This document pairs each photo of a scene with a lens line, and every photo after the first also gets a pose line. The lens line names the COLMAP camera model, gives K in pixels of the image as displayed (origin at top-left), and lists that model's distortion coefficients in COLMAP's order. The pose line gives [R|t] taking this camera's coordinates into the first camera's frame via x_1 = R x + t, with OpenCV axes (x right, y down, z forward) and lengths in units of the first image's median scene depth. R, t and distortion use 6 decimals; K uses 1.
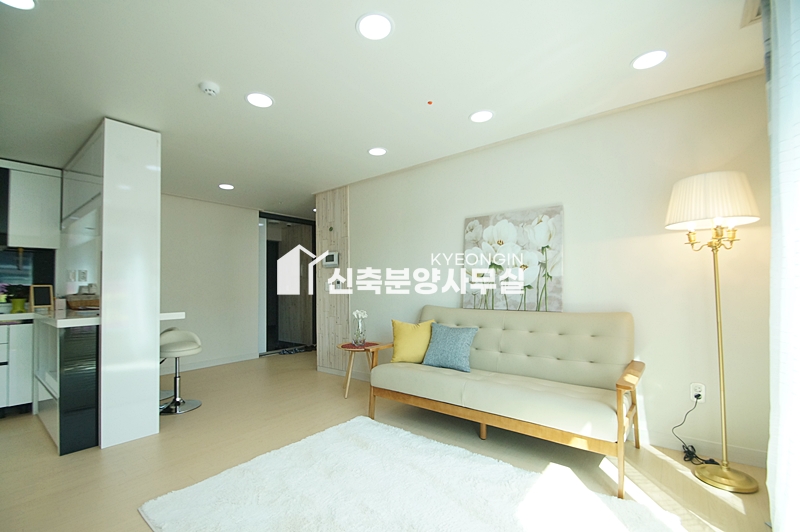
lens RADIAL K [[352.7, 0, 389.9], [0, 352.7, 274.5], [0, 0, 1]] dist [0.002423, -0.010556]
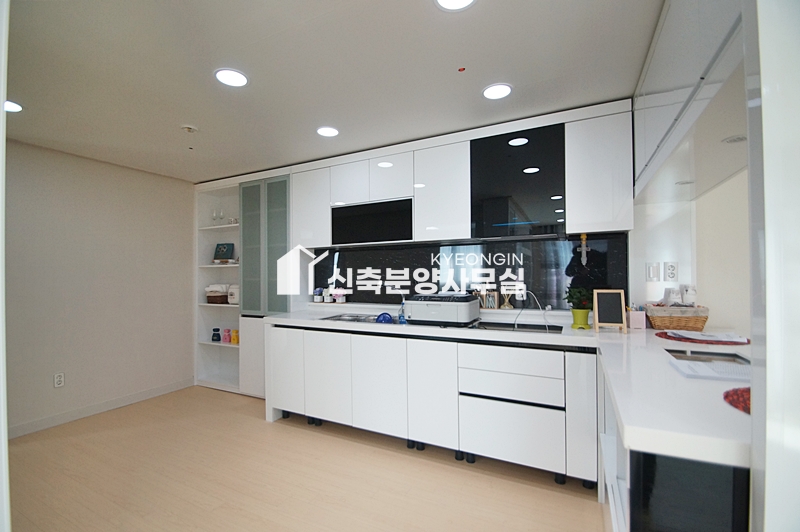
lens RADIAL K [[352.7, 0, 389.9], [0, 352.7, 274.5], [0, 0, 1]] dist [0.002423, -0.010556]
pose [[0.202706, 0.008211, -0.979205, -0.430997], [0.039528, 0.999081, 0.016560, -0.021228], [0.978442, -0.042063, 0.202195, 0.461740]]
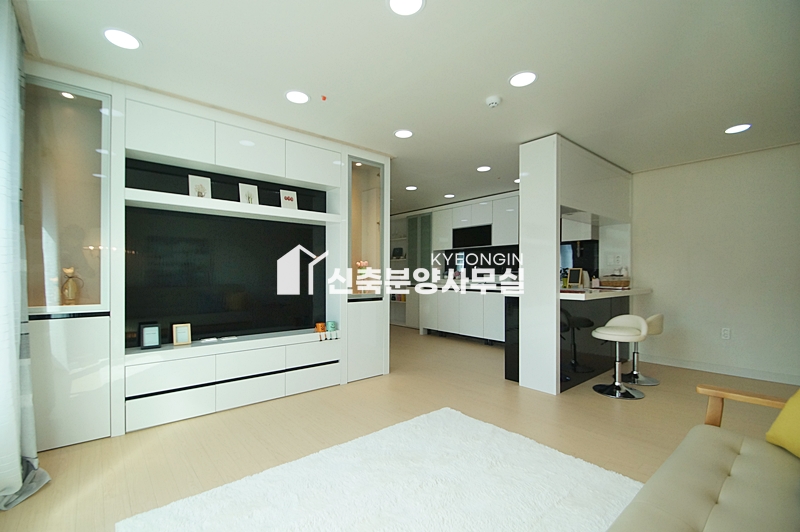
lens RADIAL K [[351.0, 0, 398.1], [0, 351.0, 274.1], [0, 0, 1]] dist [0.024880, -0.029702]
pose [[-0.172767, 0.014064, -0.984862, 0.436488], [0.033821, 0.999393, 0.008338, 0.018415], [0.984382, -0.031869, -0.173138, 0.533825]]
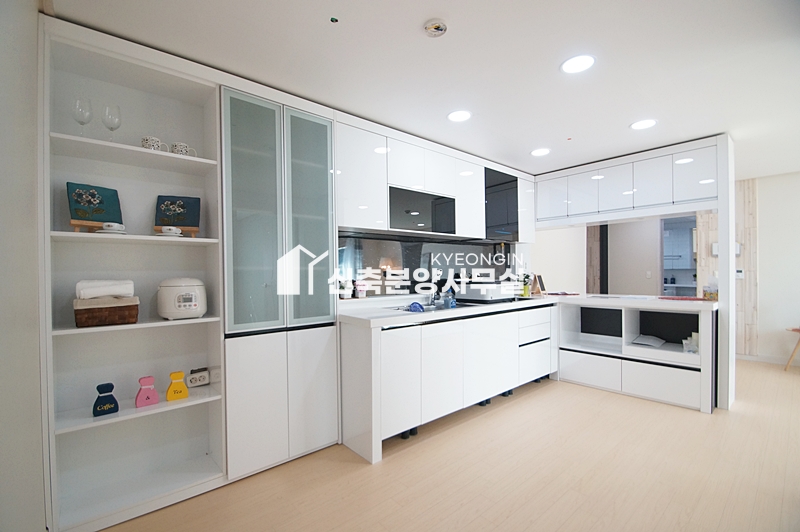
lens RADIAL K [[351.0, 0, 398.1], [0, 351.0, 274.1], [0, 0, 1]] dist [0.024880, -0.029702]
pose [[0.983190, 0.005289, -0.182511, -1.190342], [0.002786, 0.999030, 0.043957, -0.021570], [0.182566, -0.043727, 0.982221, -0.269827]]
